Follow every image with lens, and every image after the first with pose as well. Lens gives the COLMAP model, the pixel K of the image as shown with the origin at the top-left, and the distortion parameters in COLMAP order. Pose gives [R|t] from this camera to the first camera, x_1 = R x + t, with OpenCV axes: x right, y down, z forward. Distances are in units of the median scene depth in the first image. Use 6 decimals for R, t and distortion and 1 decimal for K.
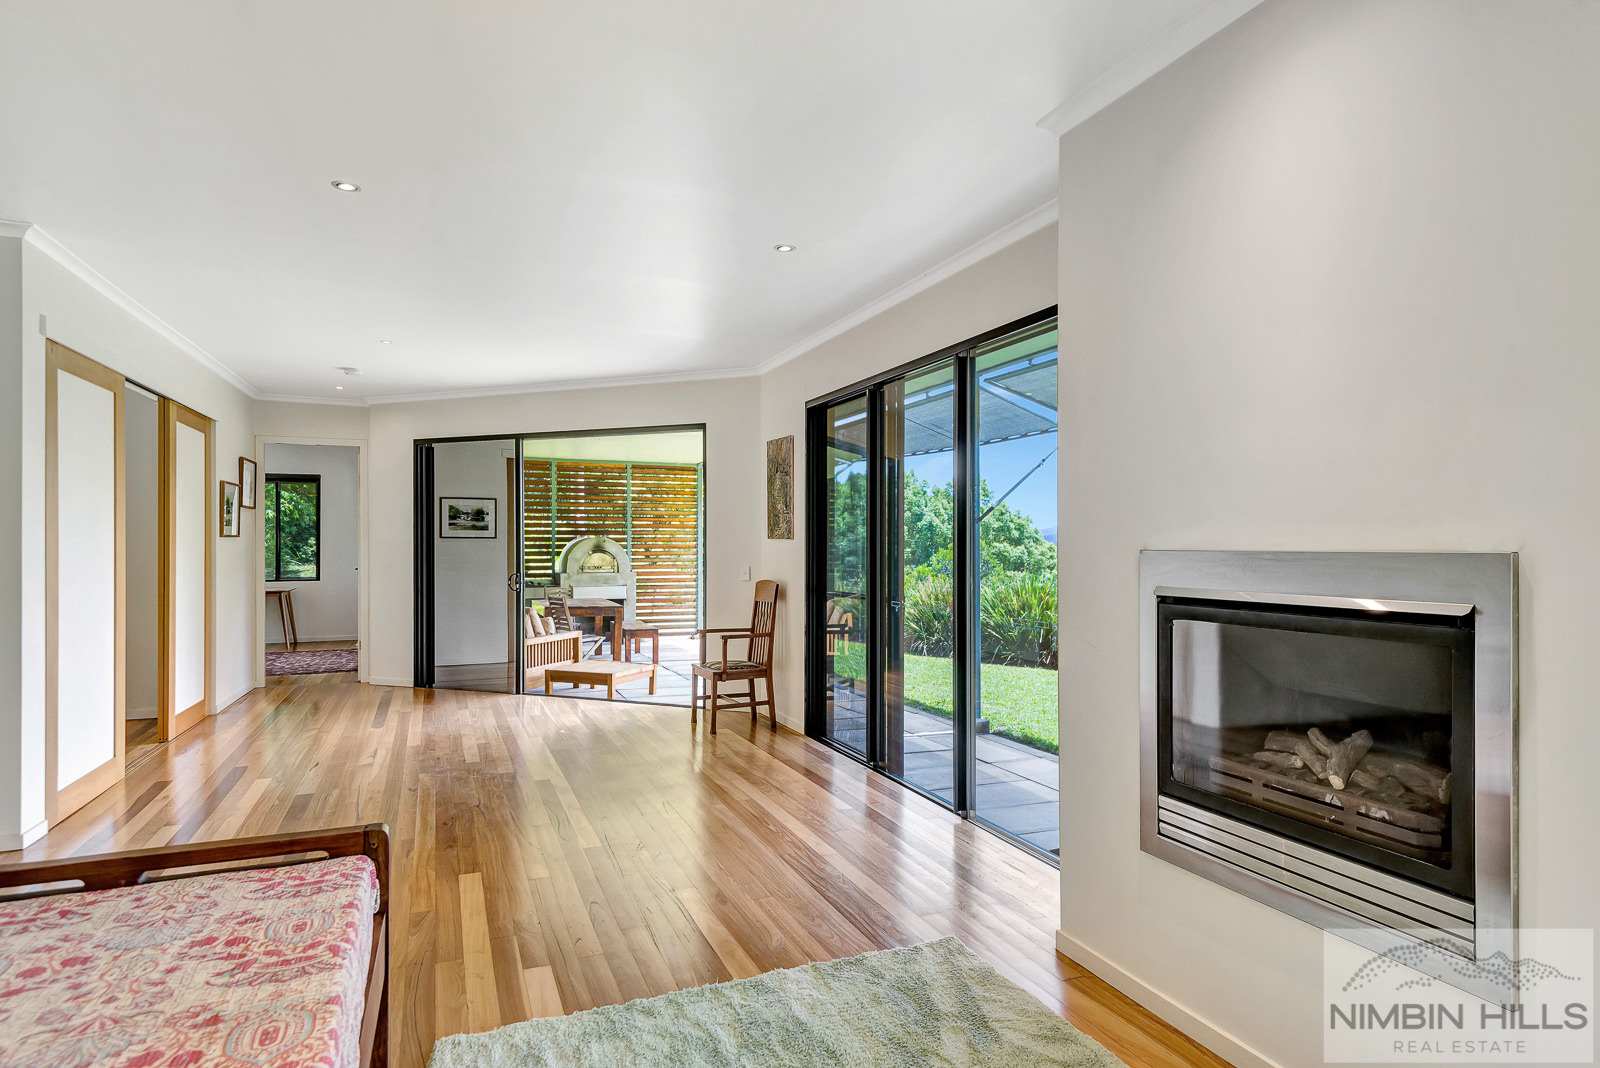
lens RADIAL K [[898.5, 0, 800.0], [0, 898.5, 534.0], [0, 0, 1]] dist [0.043747, -0.001348]
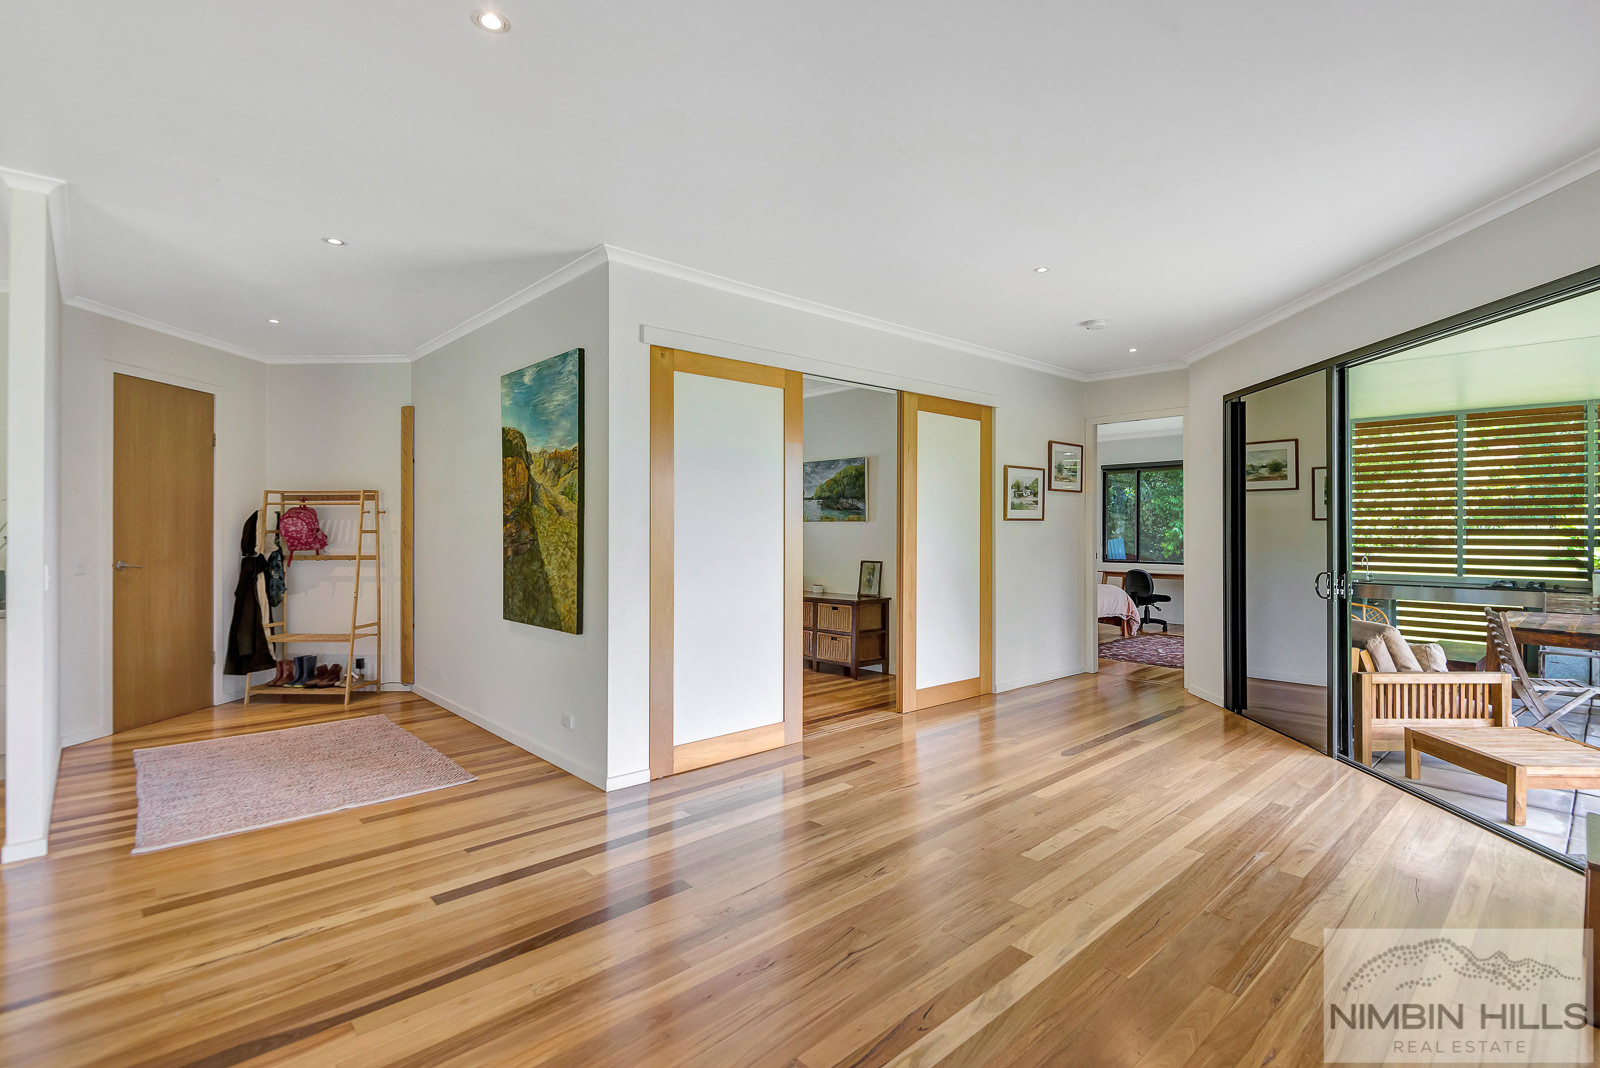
lens RADIAL K [[756.4, 0, 810.5], [0, 756.4, 528.9], [0, 0, 1]] dist [0.000056, -0.000726]
pose [[0.362127, 0.002379, -0.932126, 0.059542], [0.008331, 0.999949, 0.005789, 0.004937], [0.932092, -0.009862, 0.362088, 0.417597]]
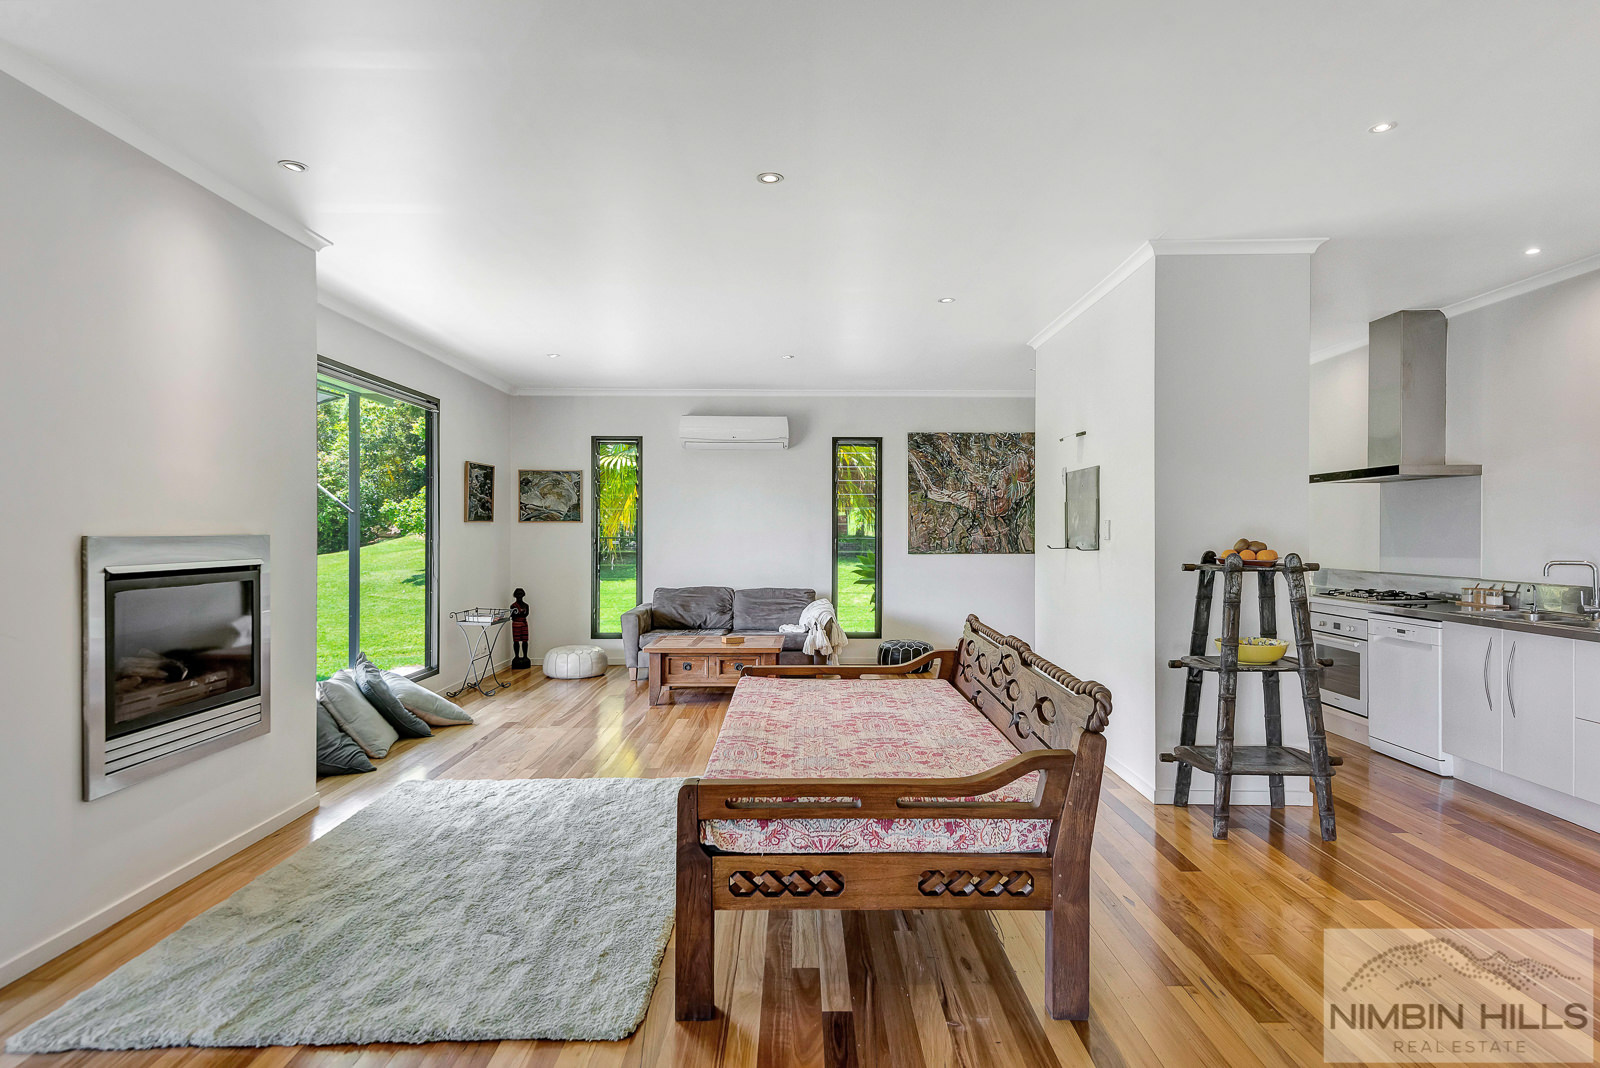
lens RADIAL K [[869.5, 0, 800.0], [0, 869.5, 534.0], [0, 0, 1]] dist [0.015688, -0.000884]
pose [[-0.926794, -0.000337, 0.375570, -0.253981], [-0.004259, 0.999945, -0.009615, 0.006350], [-0.375546, -0.010511, -0.926744, 0.500678]]
